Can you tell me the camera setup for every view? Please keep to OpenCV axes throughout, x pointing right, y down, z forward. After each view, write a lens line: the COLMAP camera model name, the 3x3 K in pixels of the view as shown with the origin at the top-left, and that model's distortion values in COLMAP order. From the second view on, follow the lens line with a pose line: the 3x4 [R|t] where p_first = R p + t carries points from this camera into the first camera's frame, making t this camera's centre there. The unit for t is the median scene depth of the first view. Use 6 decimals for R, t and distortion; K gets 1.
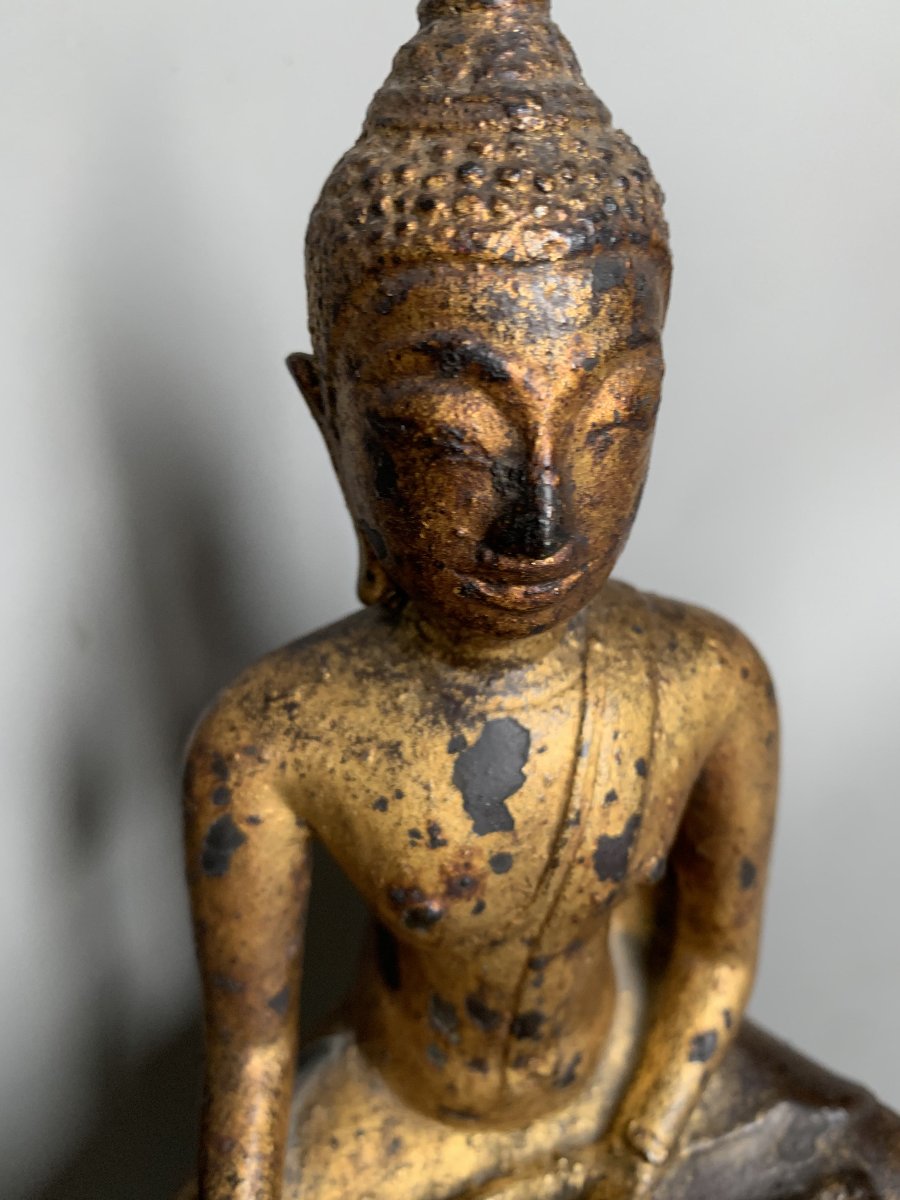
lens RADIAL K [[966.2, 0, 475.5], [0, 966.2, 600.0], [0, 0, 1]] dist [0.048022, -0.217509]
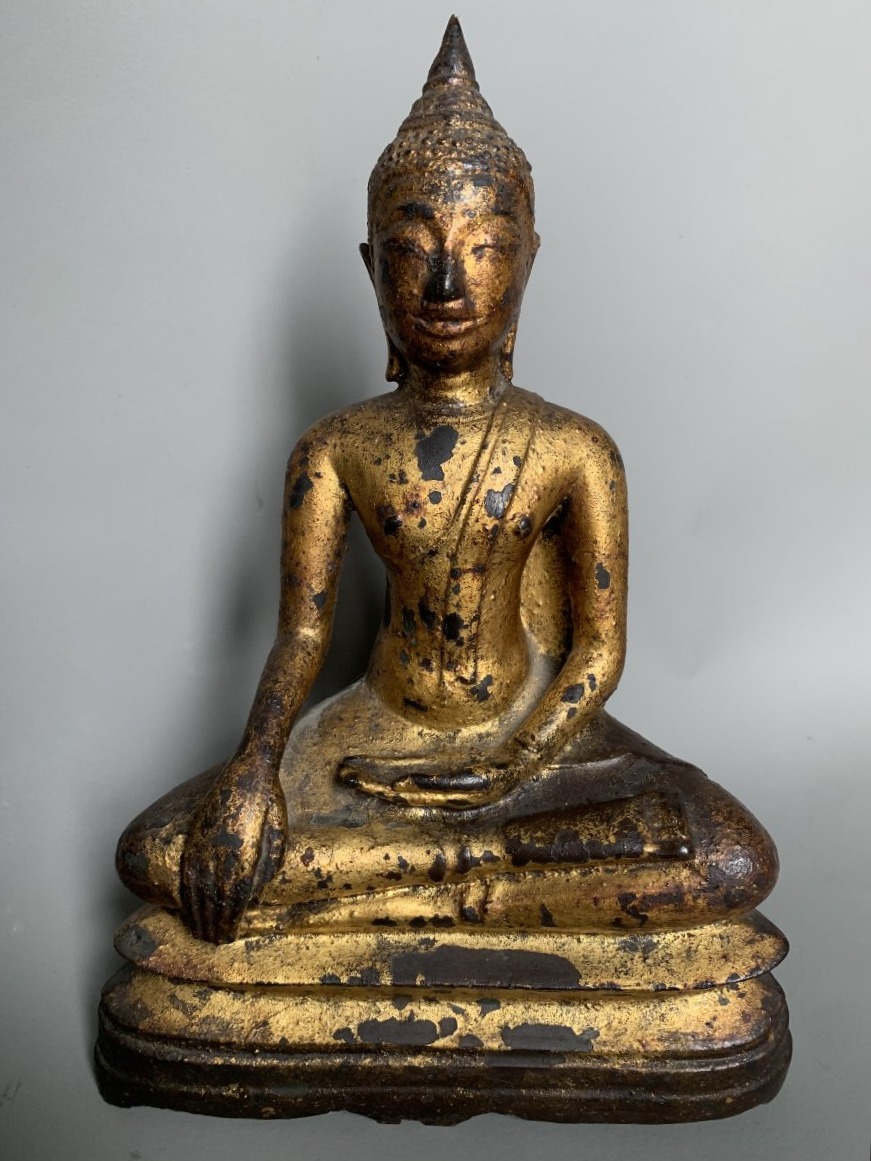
lens RADIAL K [[906.0, 0, 435.5], [0, 906.0, 580.5], [0, 0, 1]] dist [0.042408, -0.175398]
pose [[0.968411, 0.070802, -0.239096, 0.467305], [-0.124744, 0.967794, -0.218663, 0.824262], [0.215914, 0.241581, 0.946055, -0.648656]]
